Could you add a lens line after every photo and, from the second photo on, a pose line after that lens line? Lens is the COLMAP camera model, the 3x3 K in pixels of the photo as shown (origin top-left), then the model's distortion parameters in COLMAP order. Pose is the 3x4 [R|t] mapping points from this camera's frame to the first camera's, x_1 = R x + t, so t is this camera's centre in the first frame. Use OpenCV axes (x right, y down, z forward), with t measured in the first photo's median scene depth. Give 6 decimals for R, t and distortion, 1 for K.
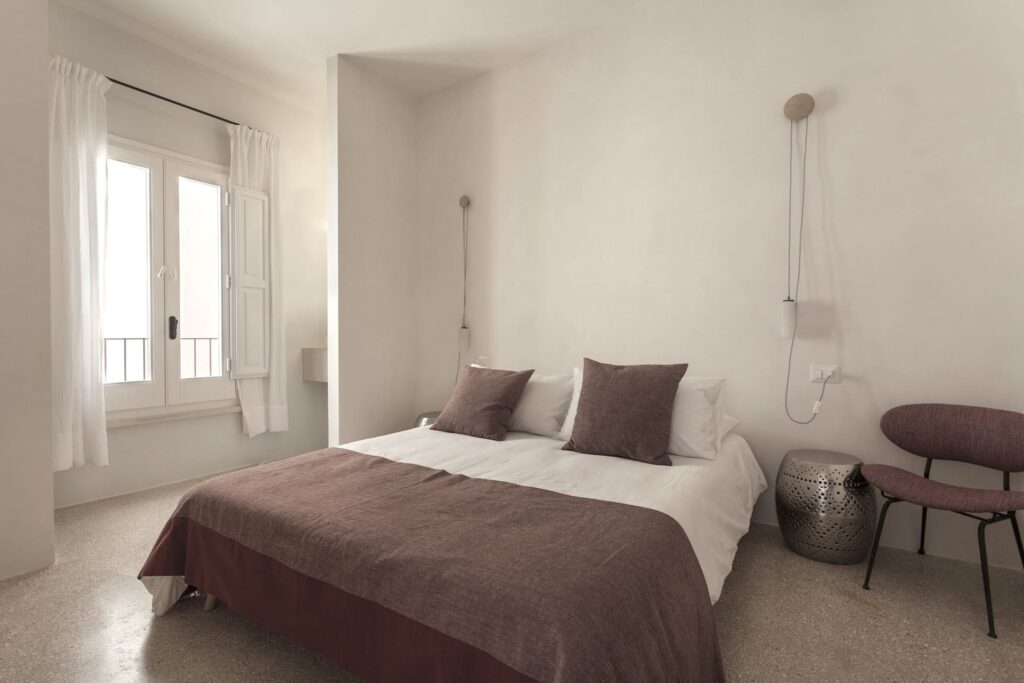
lens RADIAL K [[486.2, 0, 512.0], [0, 486.2, 341.5], [0, 0, 1]] dist [-0.000558, -0.000014]
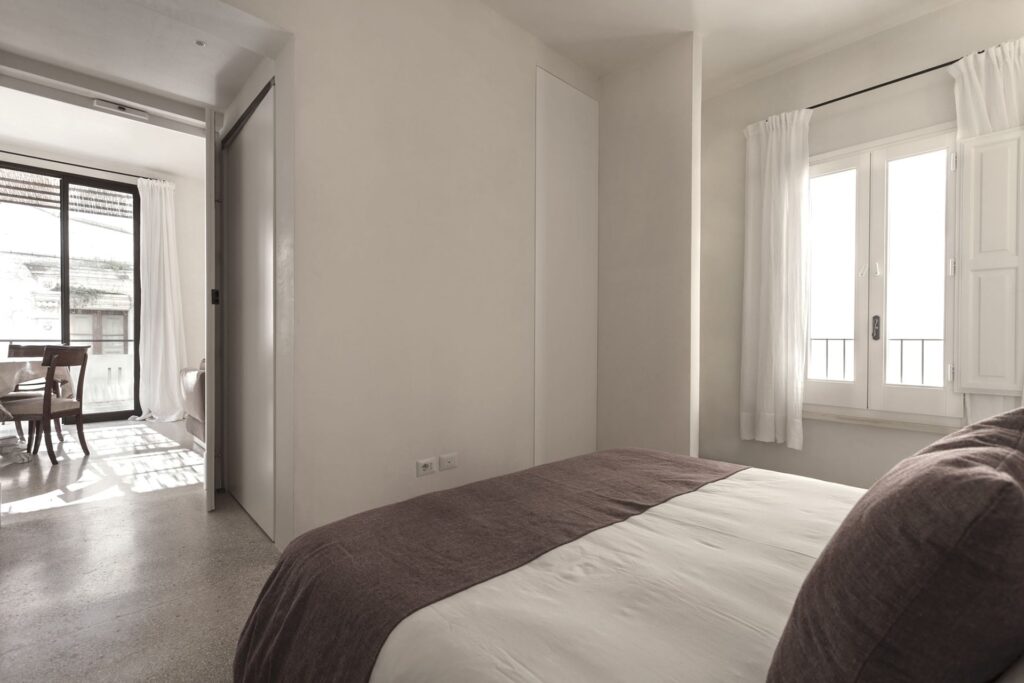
lens RADIAL K [[486.2, 0, 512.0], [0, 486.2, 341.5], [0, 0, 1]] dist [-0.000558, -0.000014]
pose [[-0.274358, 0.007410, -0.961599, 0.409314], [-0.009268, 0.999903, 0.010349, -0.005511], [0.961583, 0.011752, -0.274263, 0.603277]]
